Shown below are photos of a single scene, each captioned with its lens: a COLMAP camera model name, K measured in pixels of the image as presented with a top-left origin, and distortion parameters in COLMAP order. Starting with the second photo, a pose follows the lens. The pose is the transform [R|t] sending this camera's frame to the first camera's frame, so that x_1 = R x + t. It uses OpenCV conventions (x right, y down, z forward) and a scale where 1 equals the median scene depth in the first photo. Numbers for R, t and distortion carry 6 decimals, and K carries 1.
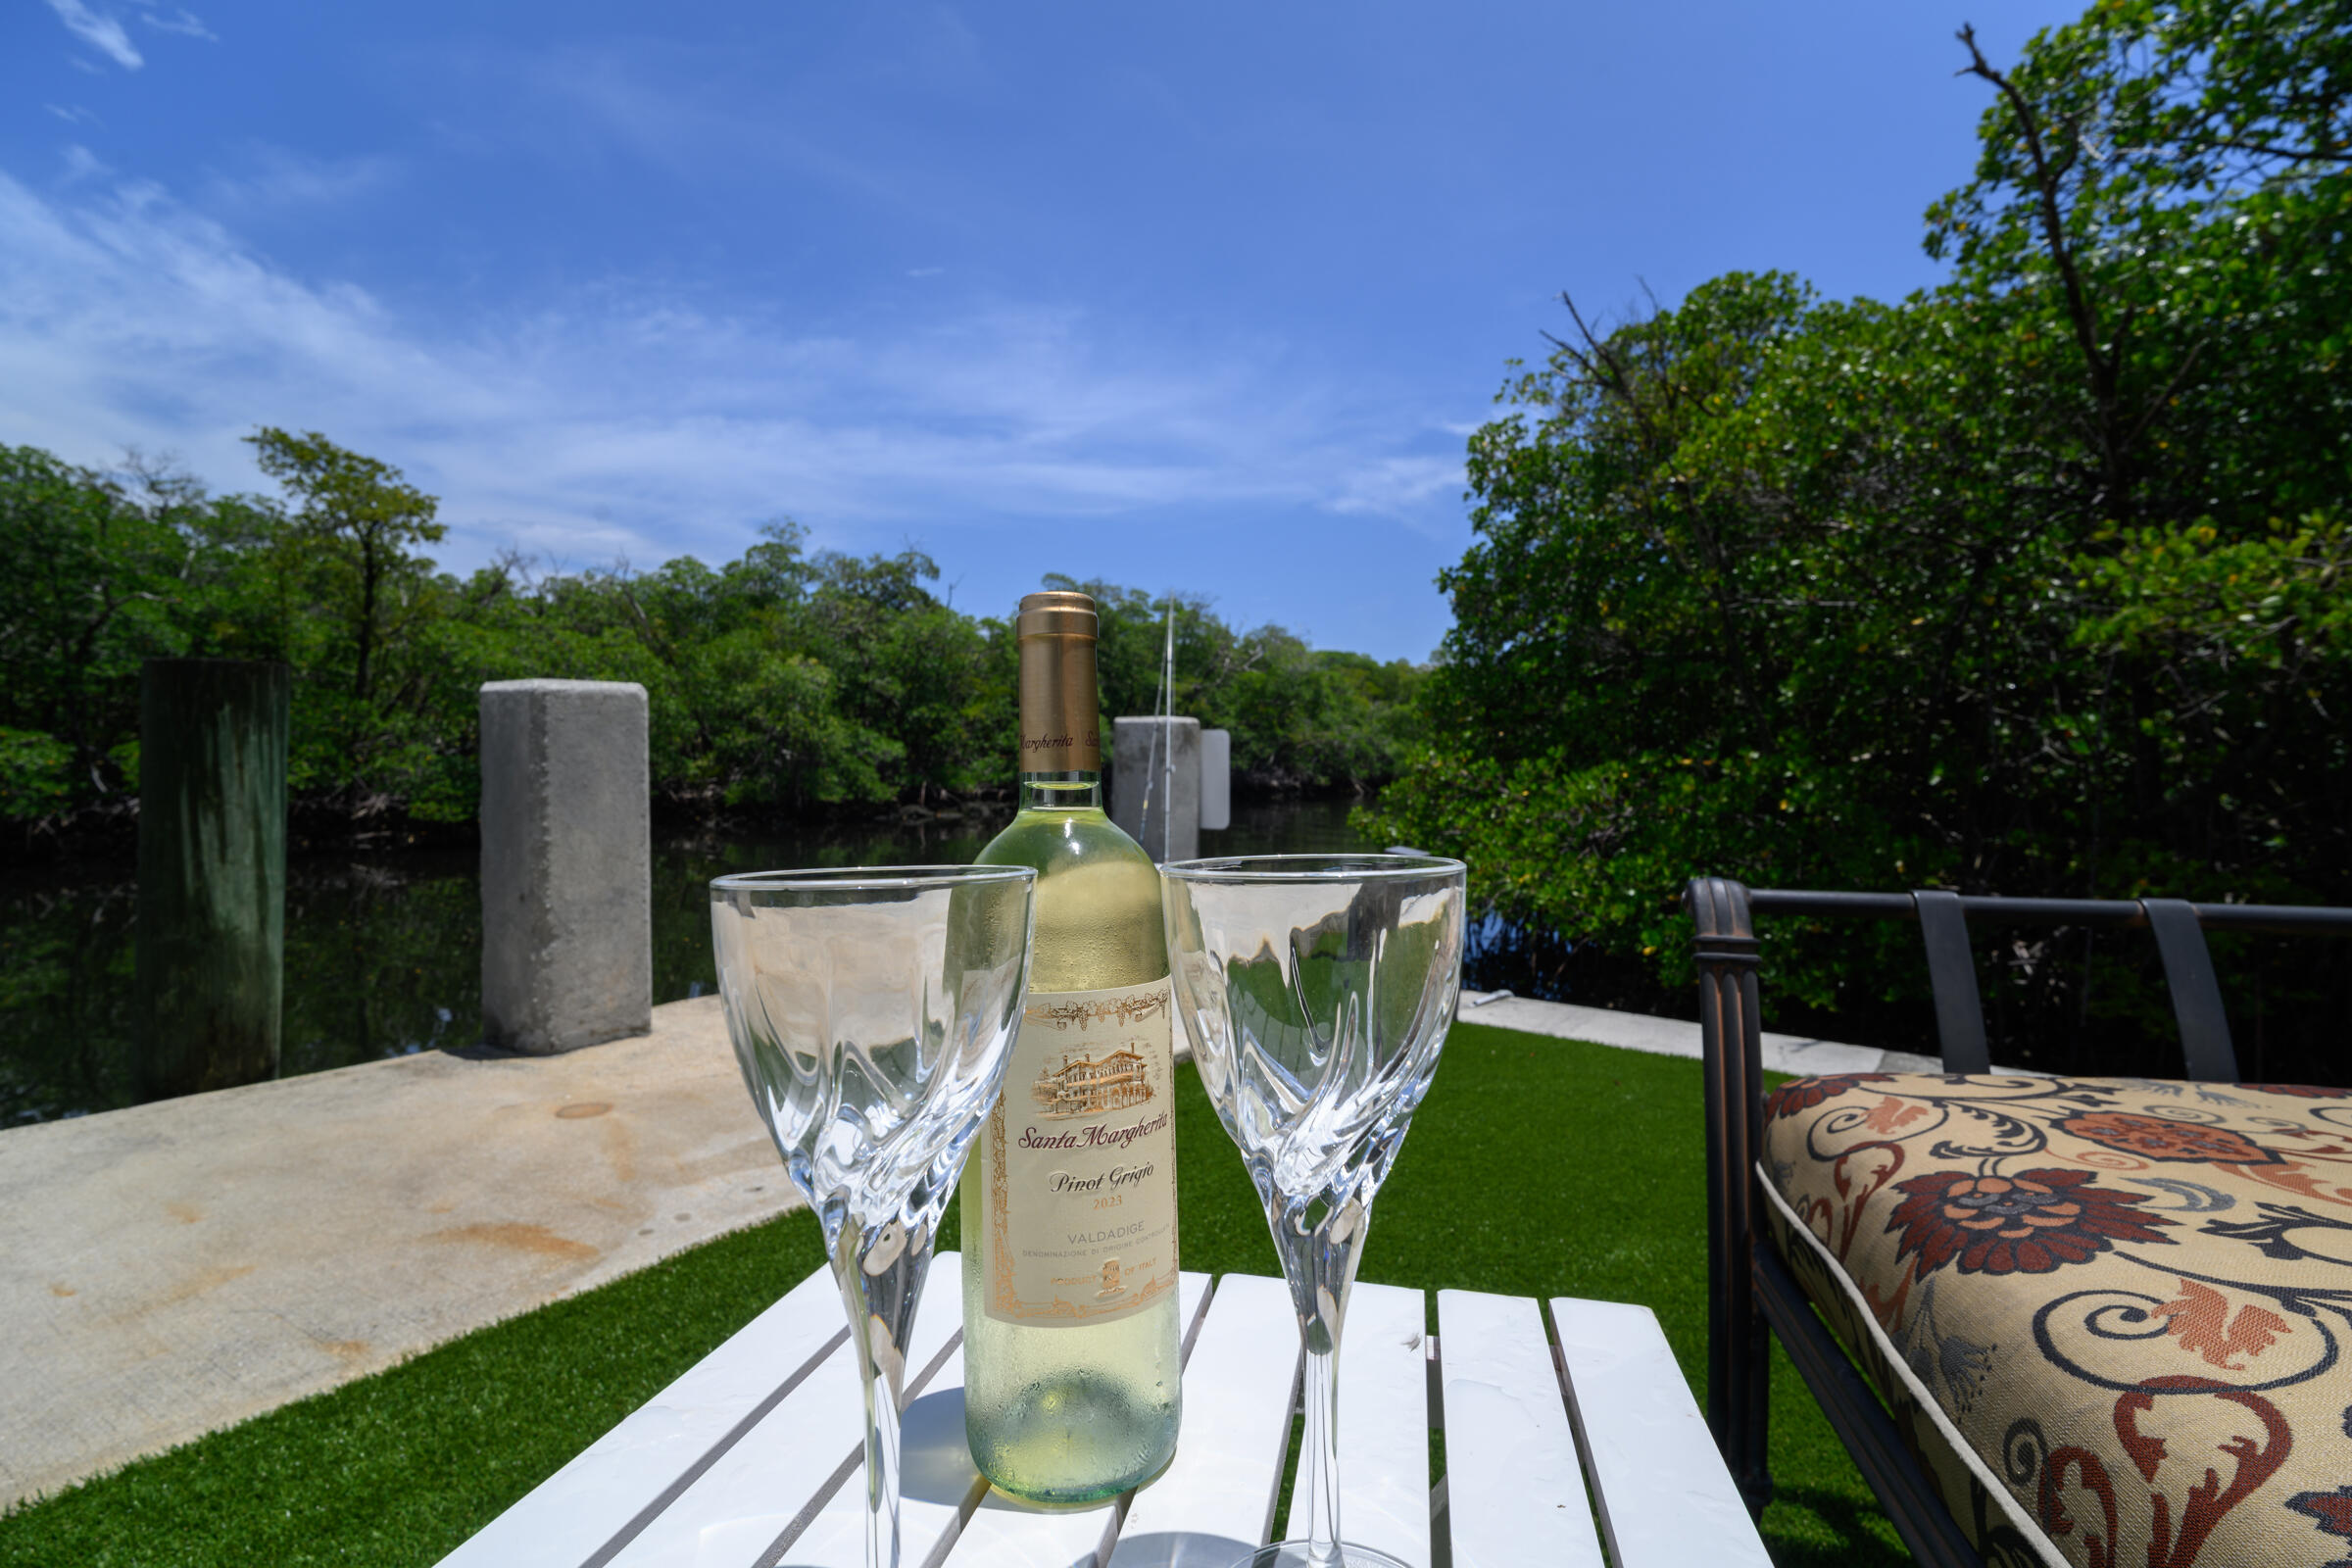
lens RADIAL K [[1099.4, 0, 1136.4], [0, 1099.4, 791.8], [0, 0, 1]] dist [-0.001289, 0.000327]
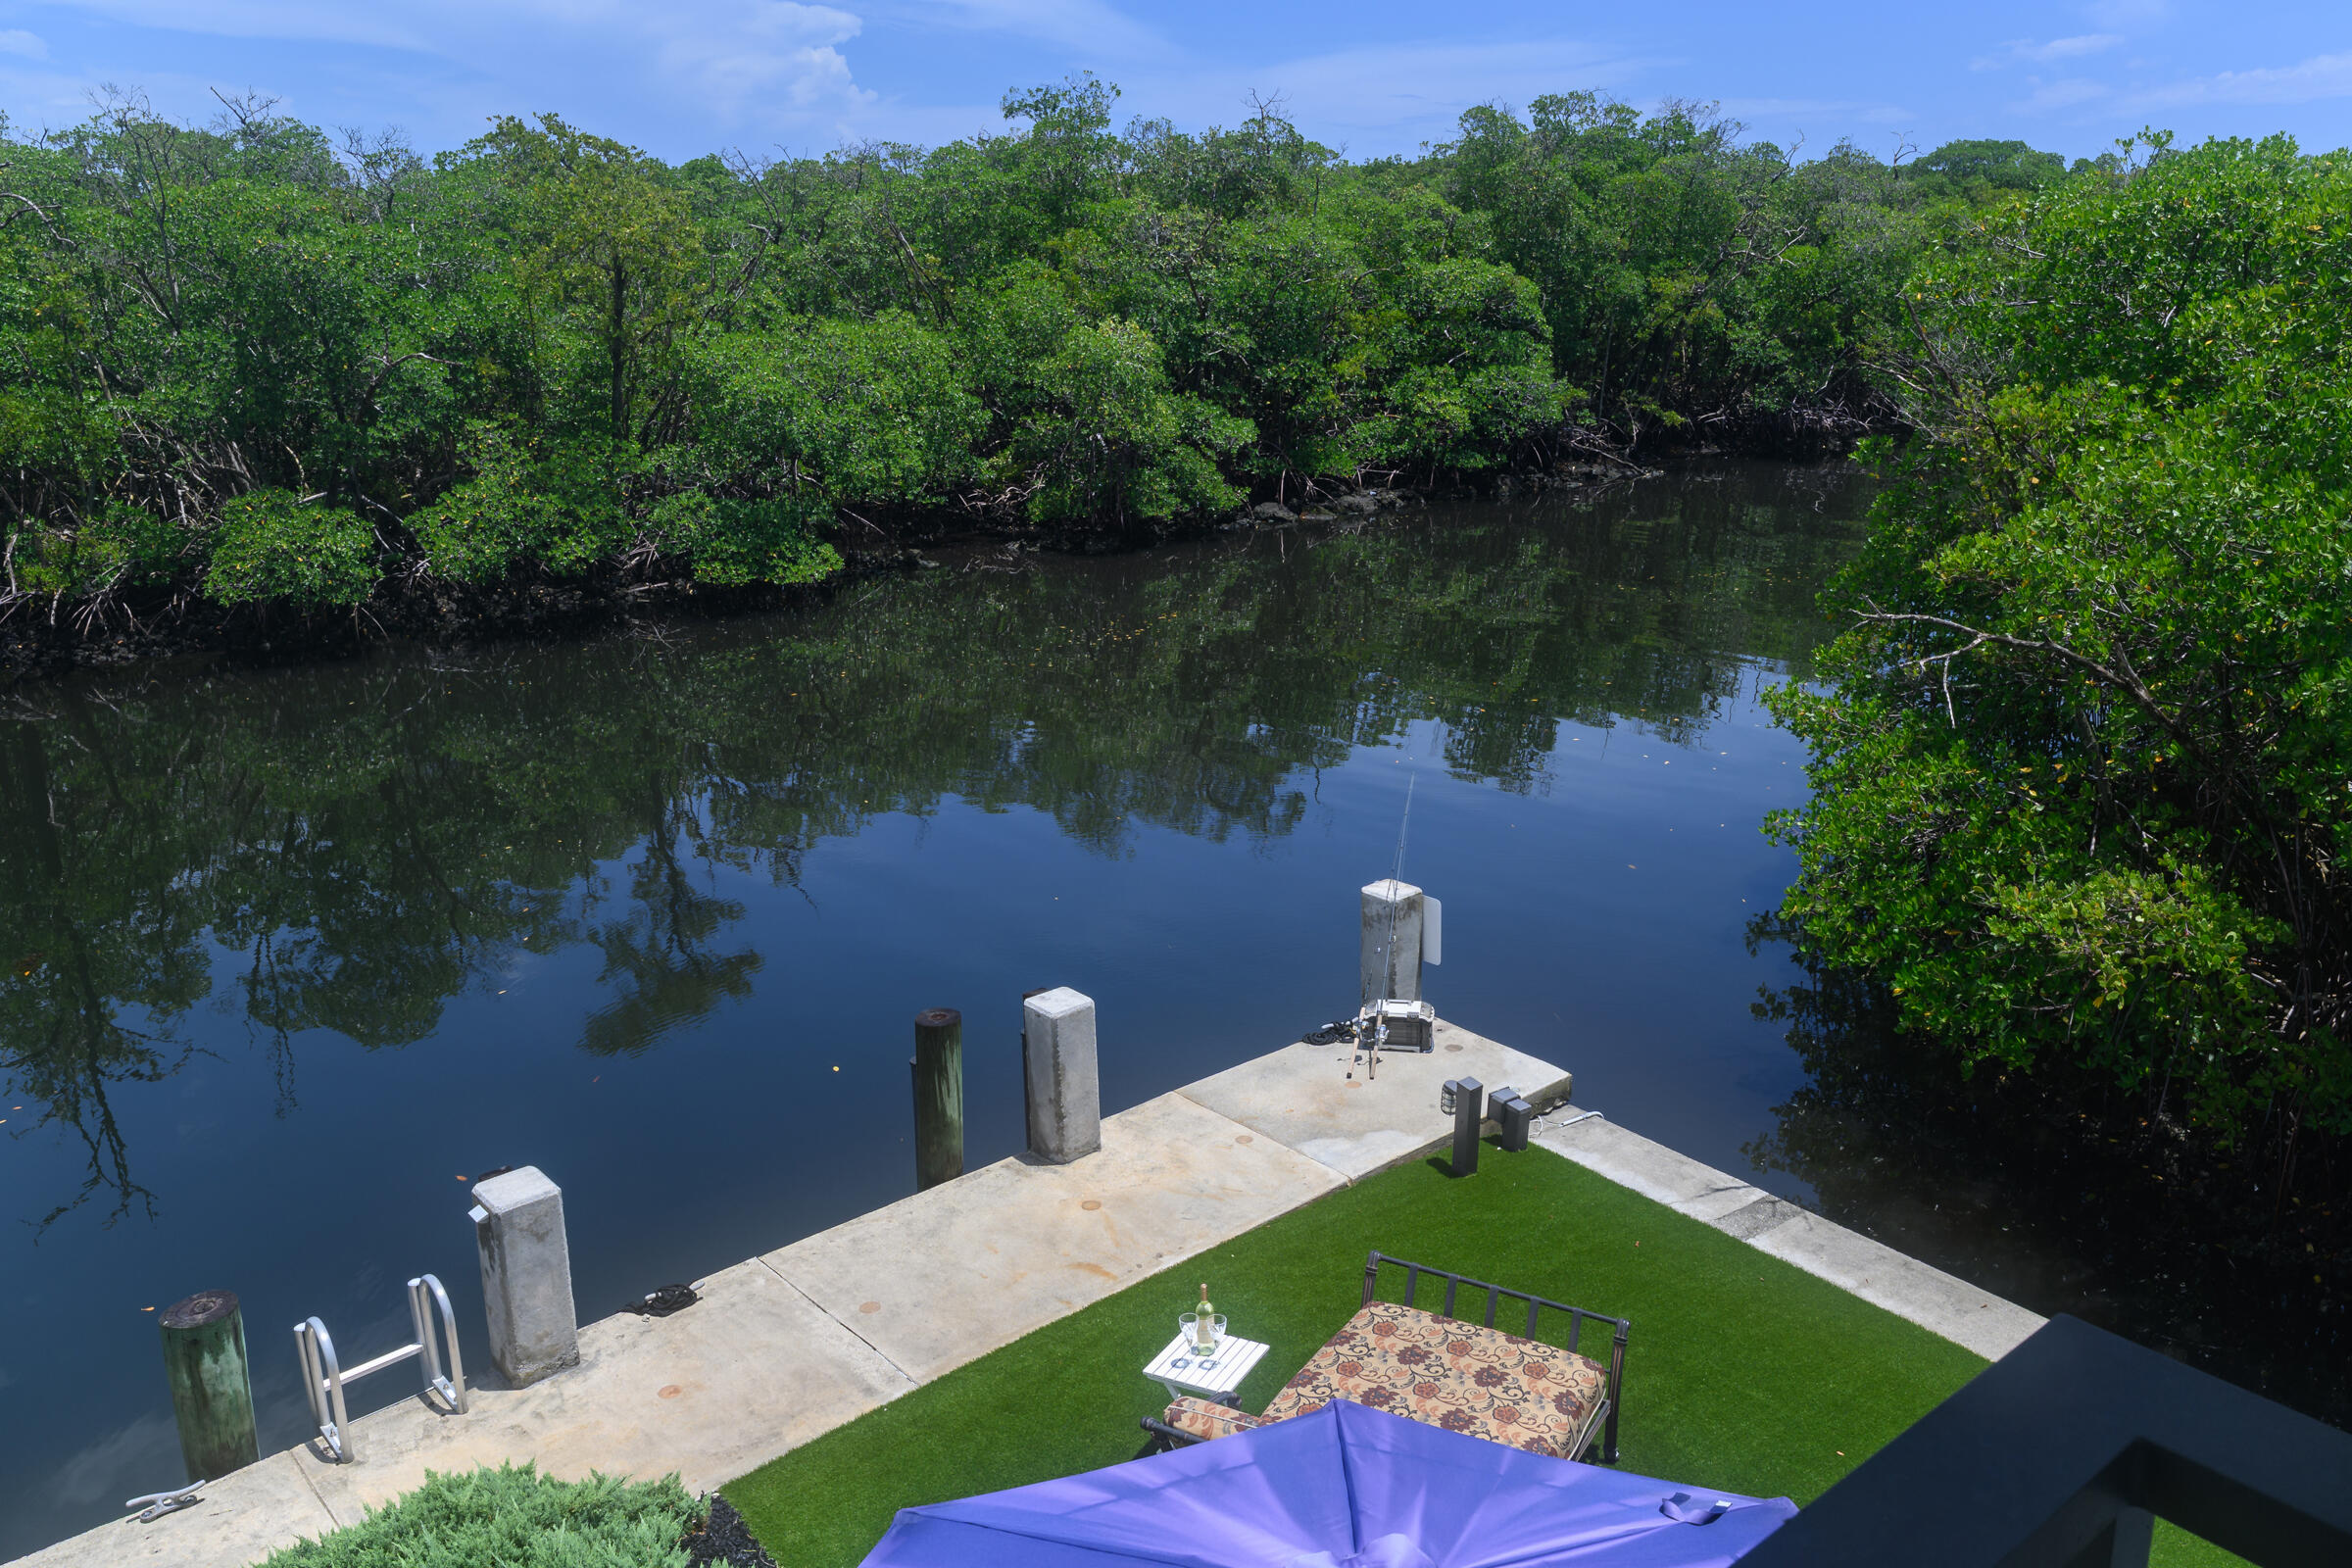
lens RADIAL K [[1622.9, 0, 1176.7], [0, 1622.9, 784.3], [0, 0, 1]] dist [0.005987, 0.001626]
pose [[0.966276, 0.032320, -0.255472, 0.022509], [0.025531, 0.975180, 0.219938, -0.053449], [0.256240, -0.219044, 0.941468, -0.082390]]
